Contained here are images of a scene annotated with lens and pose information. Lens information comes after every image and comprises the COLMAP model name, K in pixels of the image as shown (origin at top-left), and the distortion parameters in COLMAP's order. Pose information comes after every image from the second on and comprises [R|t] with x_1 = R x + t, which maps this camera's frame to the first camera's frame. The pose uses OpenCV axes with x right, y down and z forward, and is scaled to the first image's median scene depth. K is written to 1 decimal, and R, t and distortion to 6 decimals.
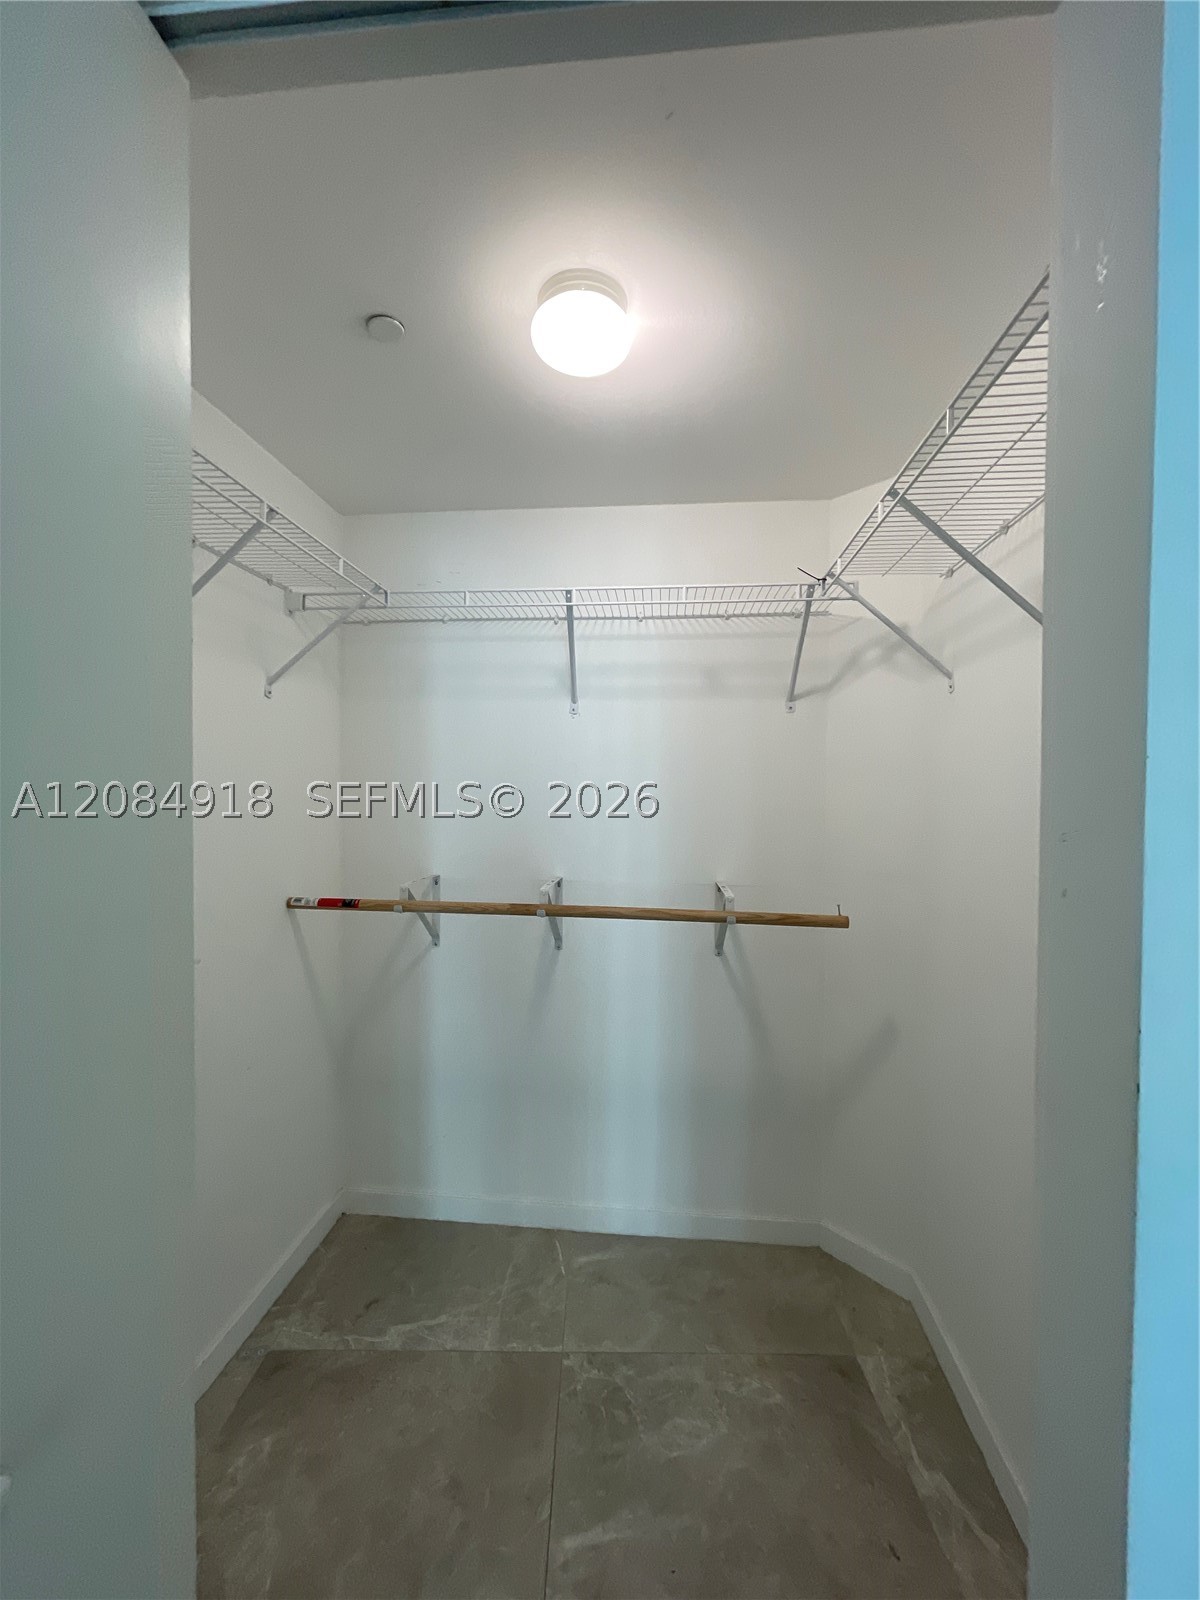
lens RADIAL K [[641.4, 0, 600.0], [0, 641.4, 800.0], [0, 0, 1]] dist [0.001392, 0.000042]
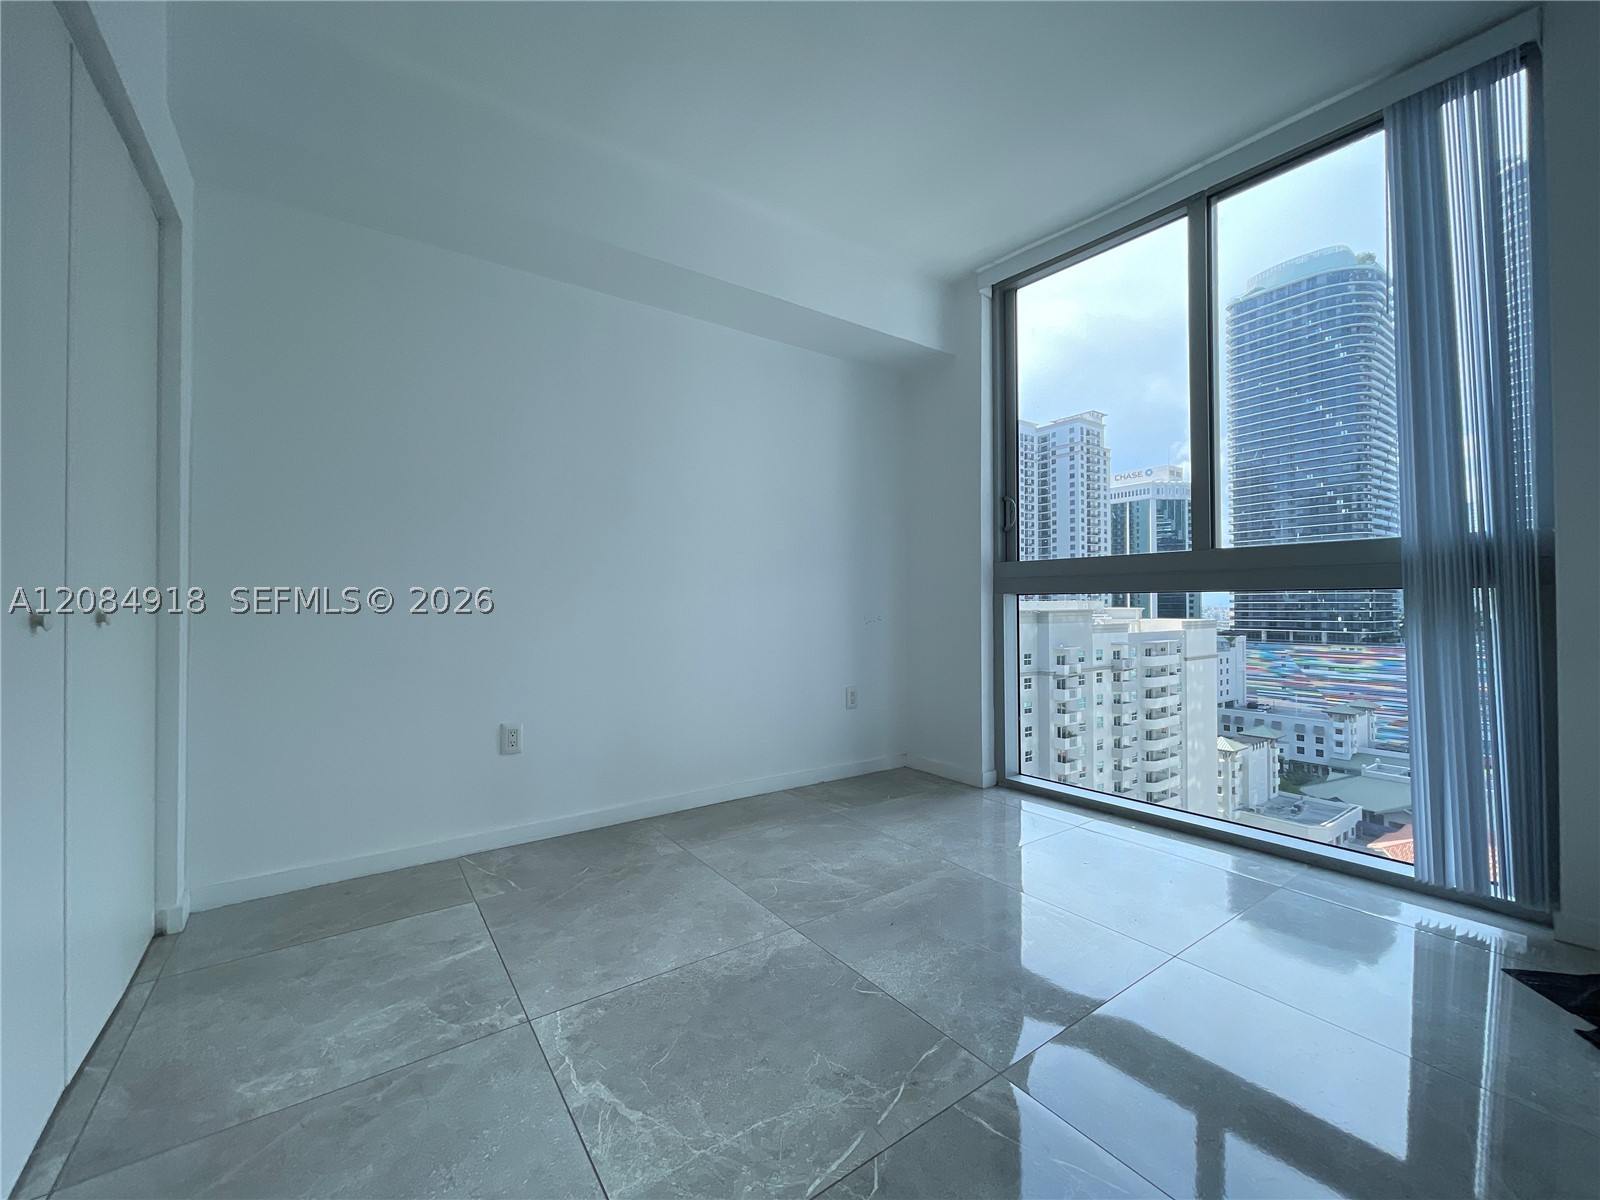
lens RADIAL K [[641.3, 0, 795.5], [0, 641.3, 591.6], [0, 0, 1]] dist [0.001109, 0.000388]
pose [[-0.815692, -0.010922, -0.578383, 0.182921], [-0.004630, 0.999913, -0.012353, 0.290577], [0.578468, -0.007398, -0.815672, 2.180185]]
